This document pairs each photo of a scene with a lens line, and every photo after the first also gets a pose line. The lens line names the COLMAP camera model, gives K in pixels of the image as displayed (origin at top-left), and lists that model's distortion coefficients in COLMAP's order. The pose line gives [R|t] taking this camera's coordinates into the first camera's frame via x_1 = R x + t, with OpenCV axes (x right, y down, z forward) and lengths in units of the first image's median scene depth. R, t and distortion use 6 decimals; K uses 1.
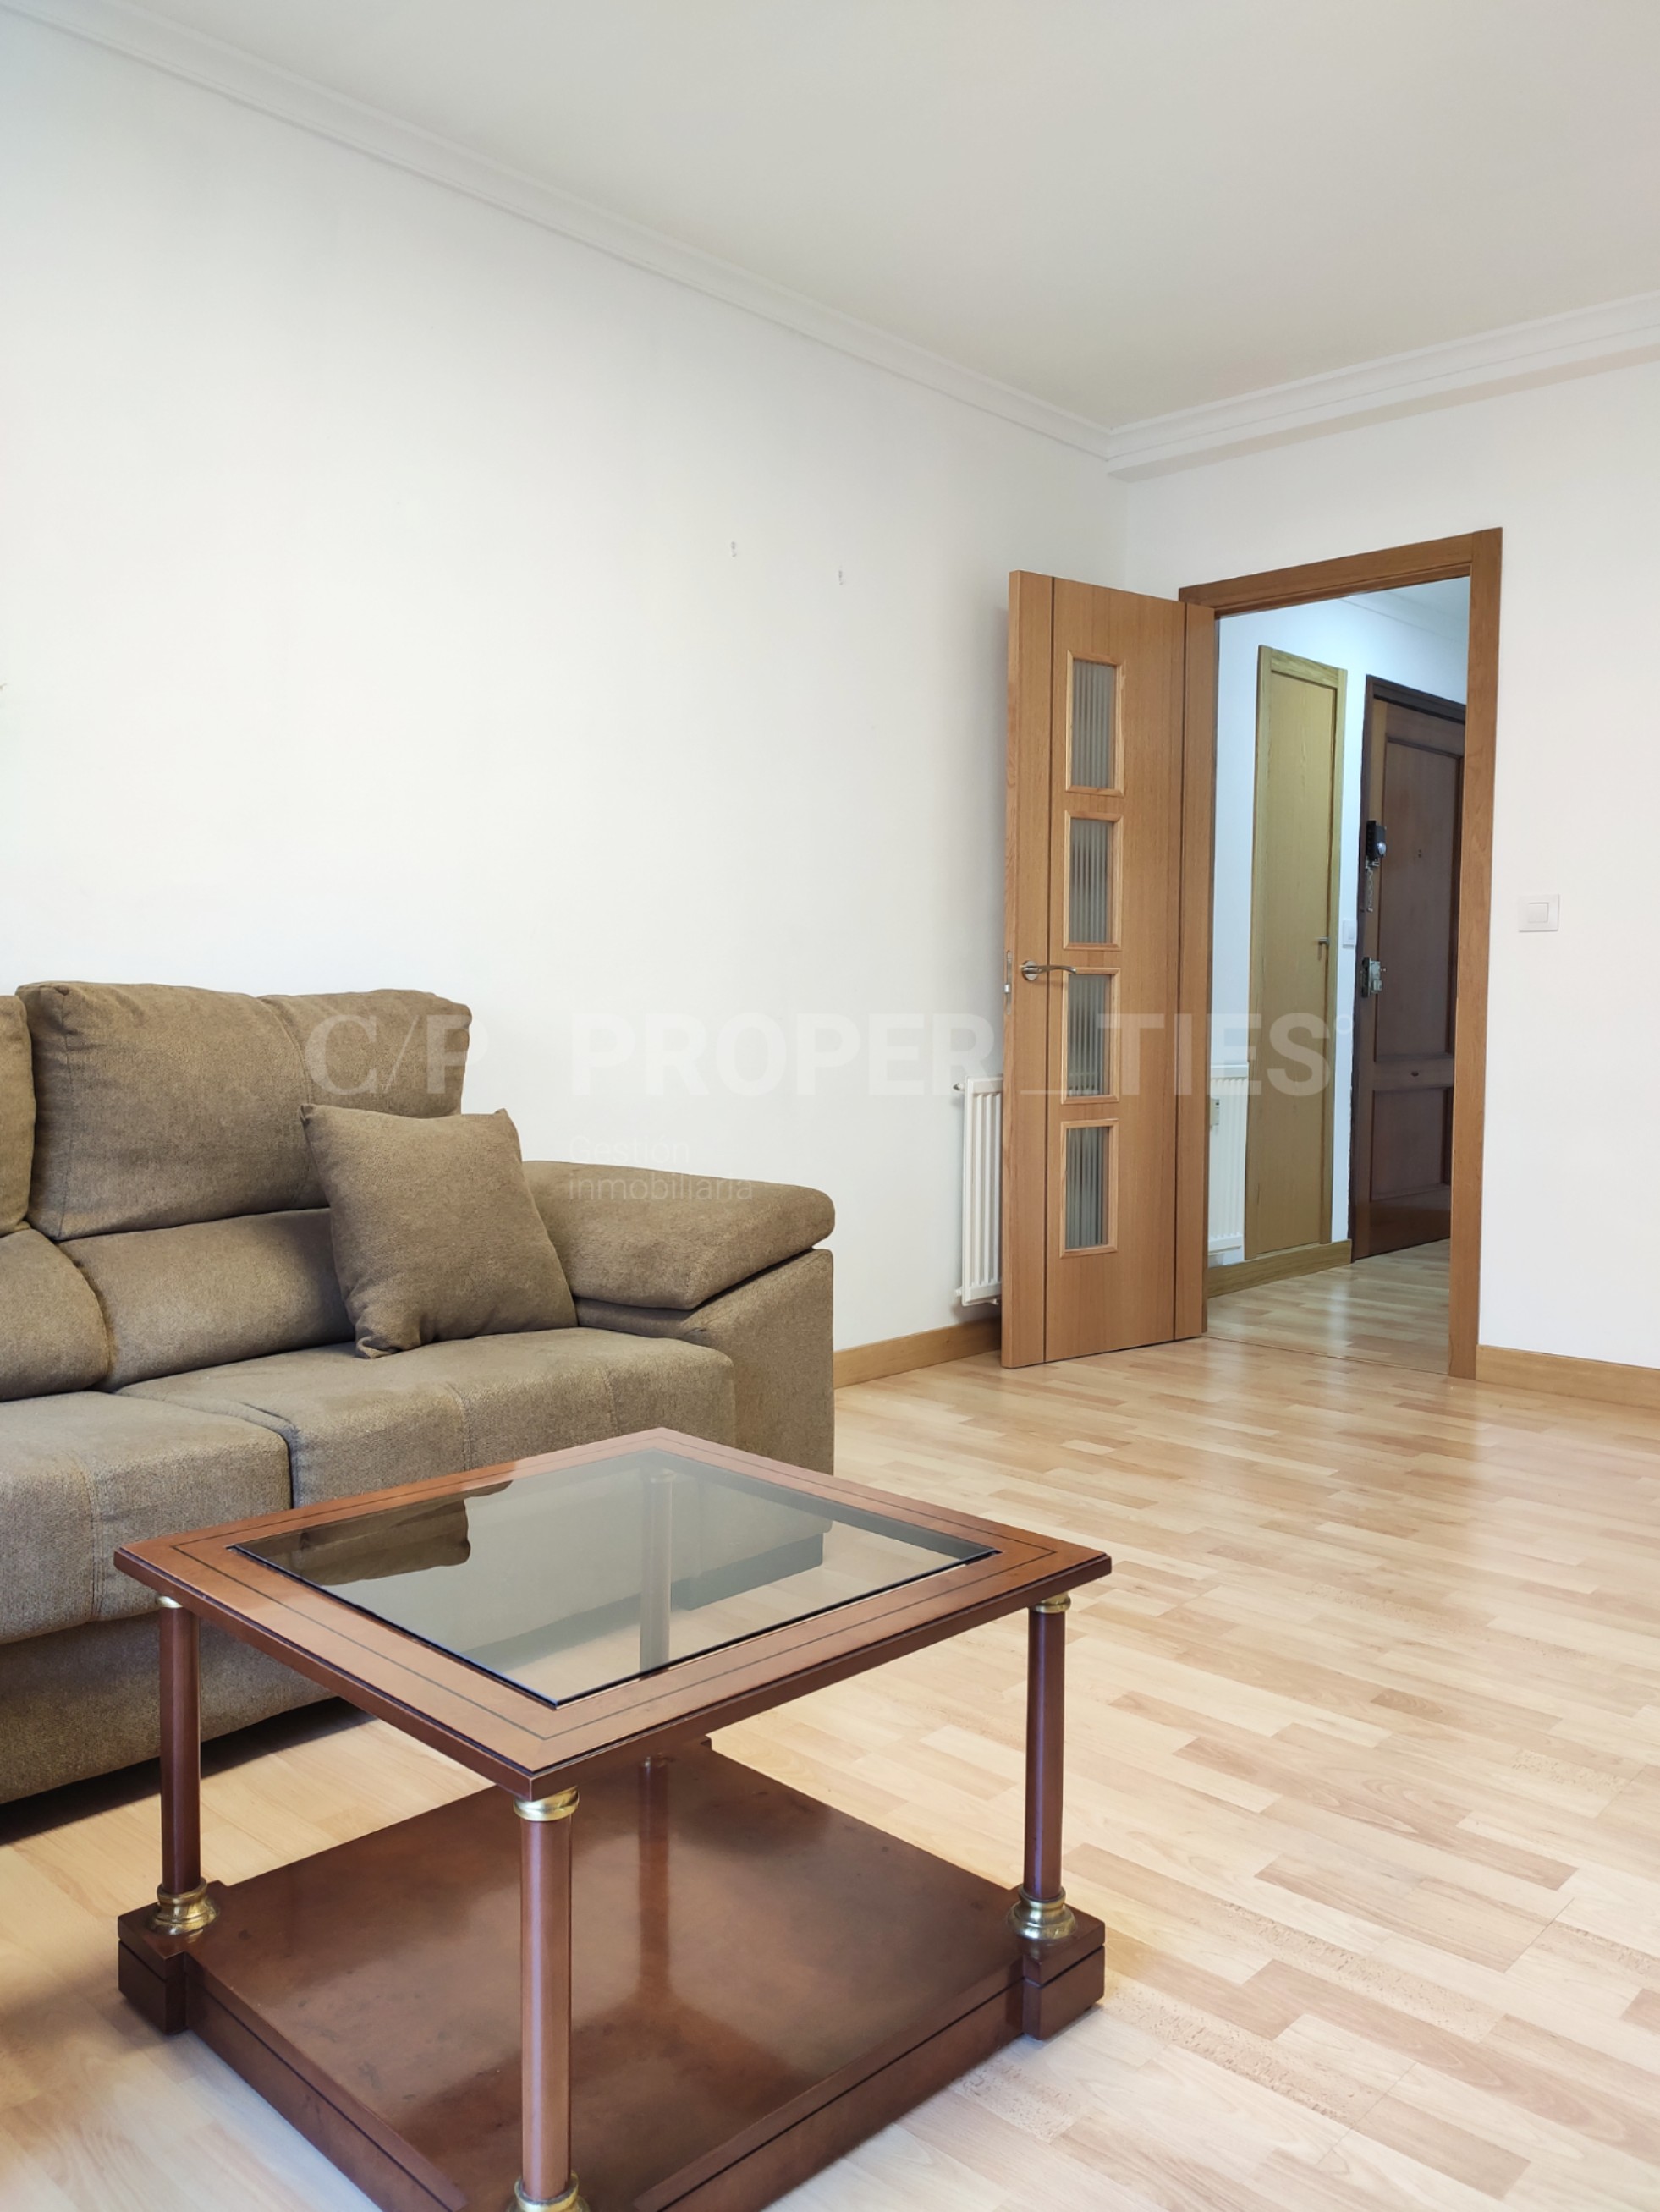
lens RADIAL K [[1694.3, 0, 845.7], [0, 1694.3, 1089.1], [0, 0, 1]] dist [0.069594, -0.083773]
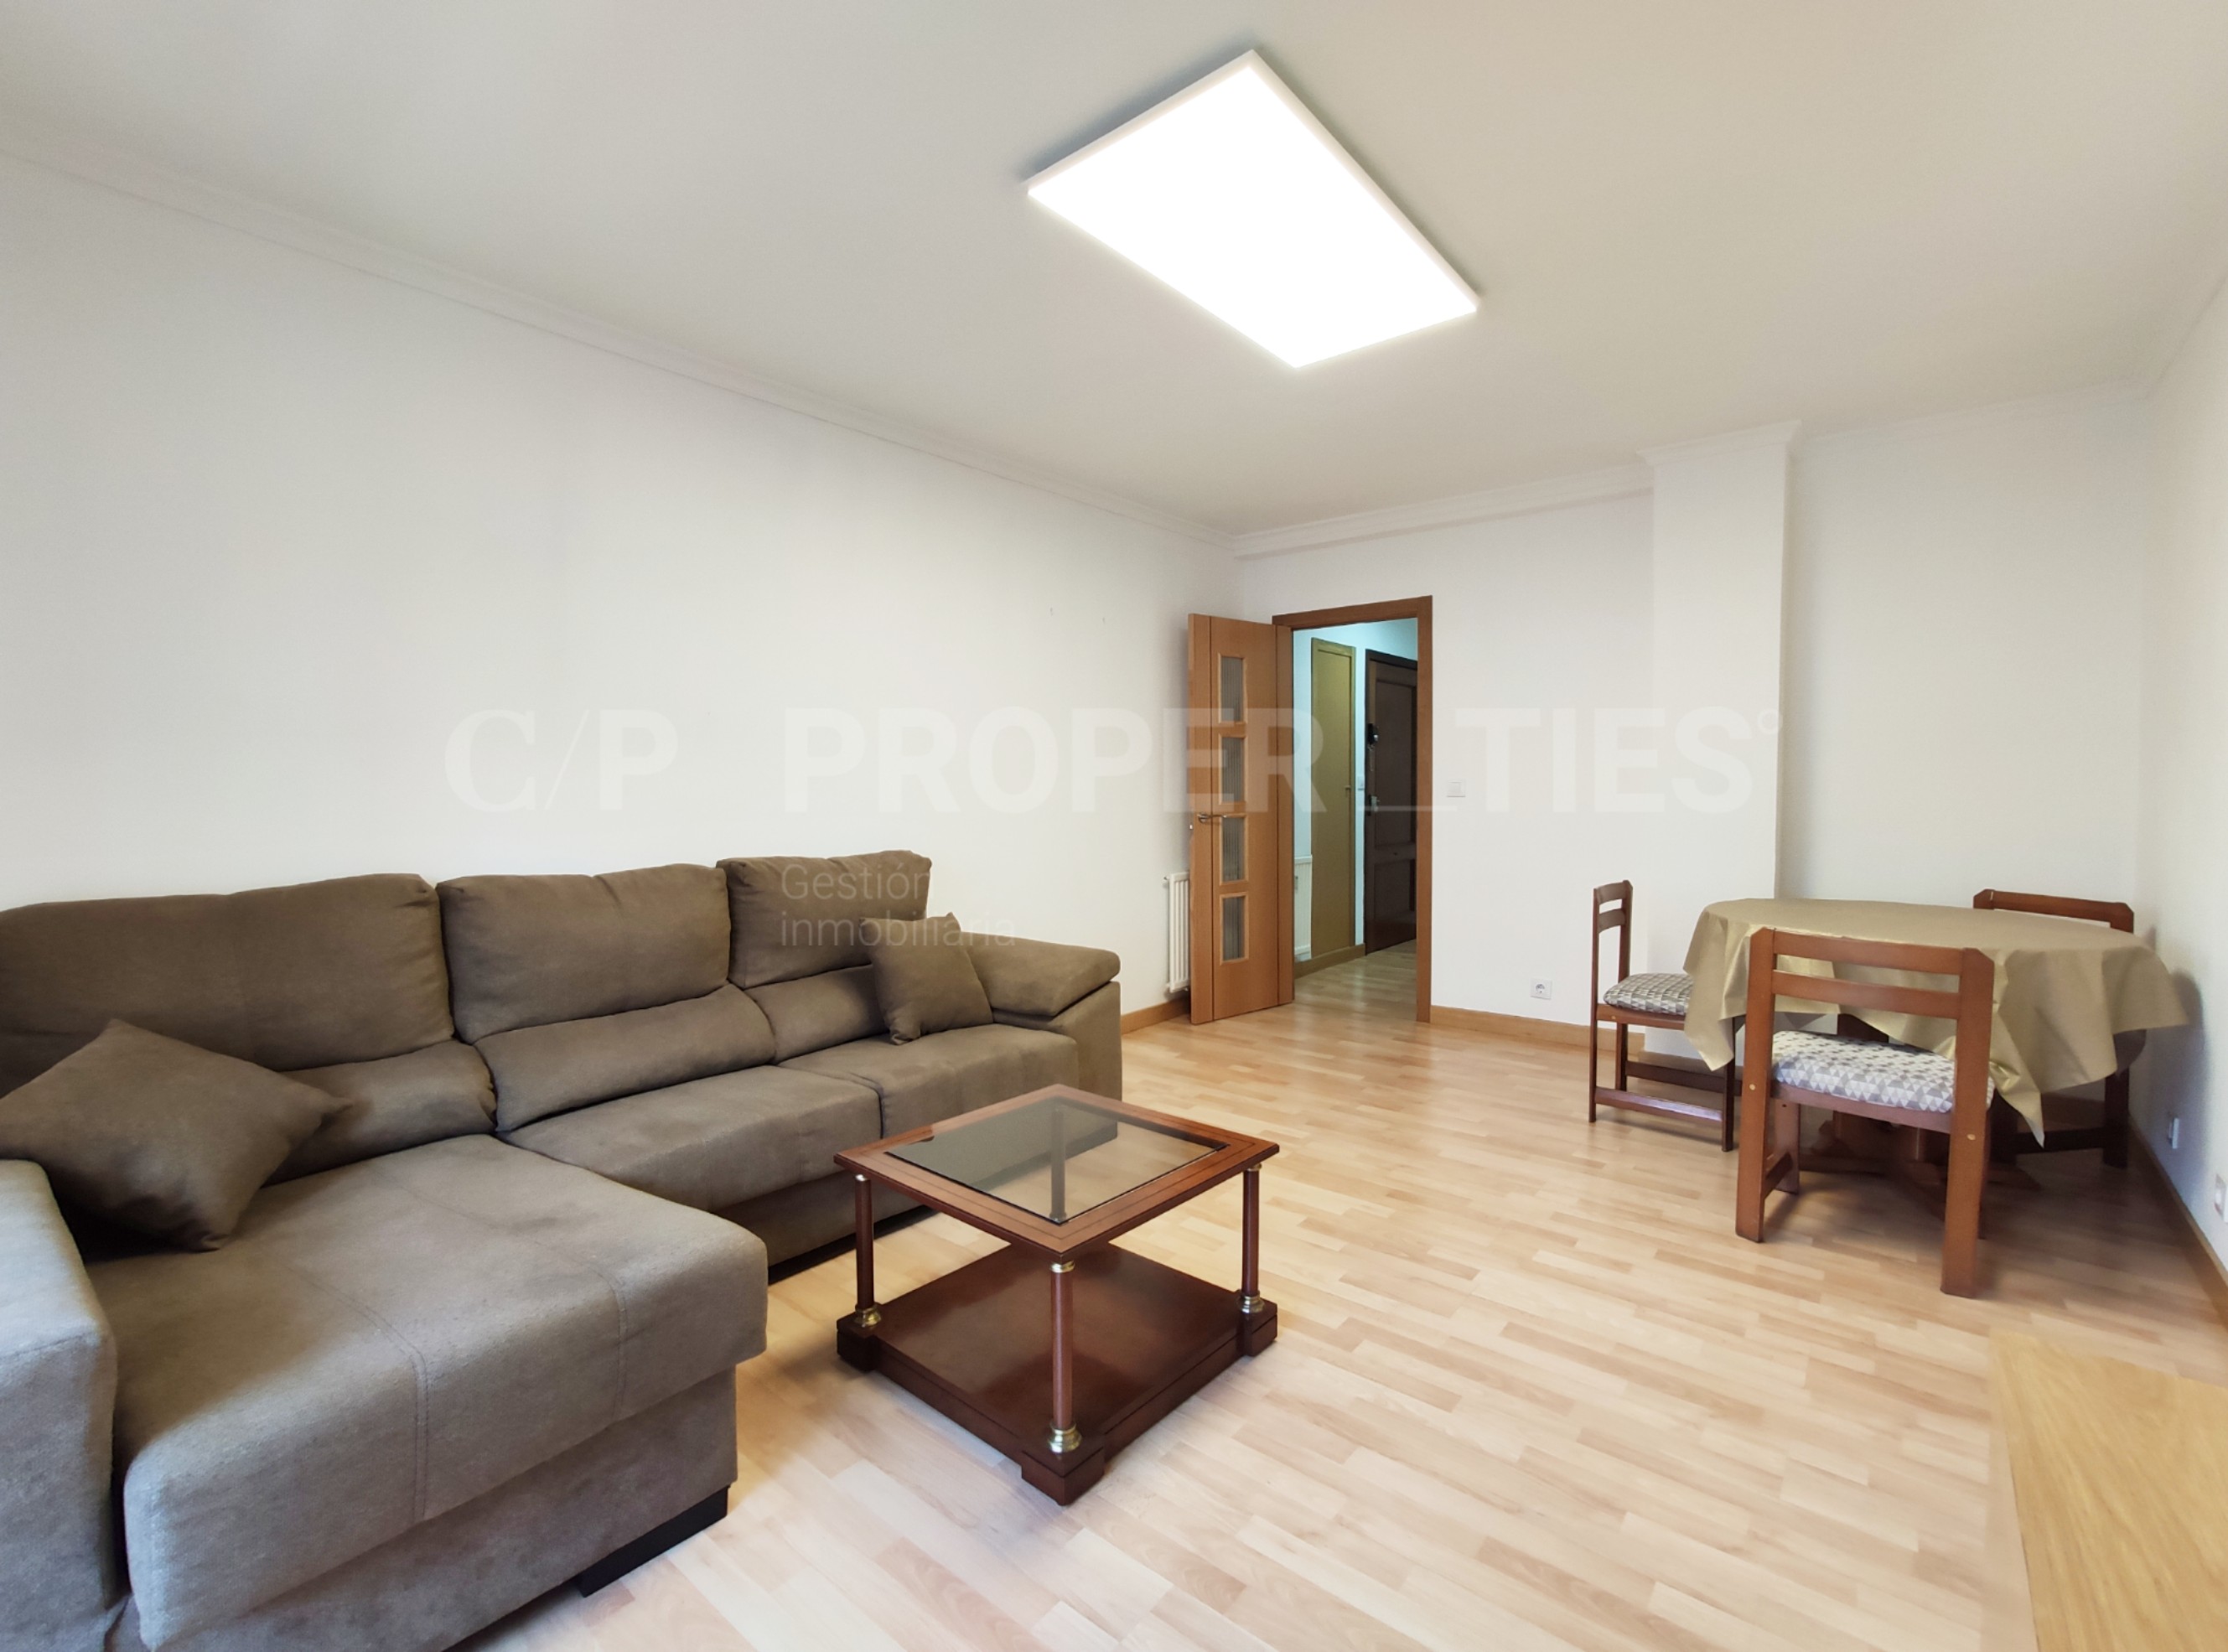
lens RADIAL K [[979.5, 0, 1125.1], [0, 979.5, 815.4], [0, 0, 1]] dist [-0.016184, 0.006801]
pose [[0.998291, -0.014937, 0.056506, -0.067502], [0.016013, 0.999698, -0.018631, -0.084115], [-0.056210, 0.019504, 0.998228, -0.173234]]
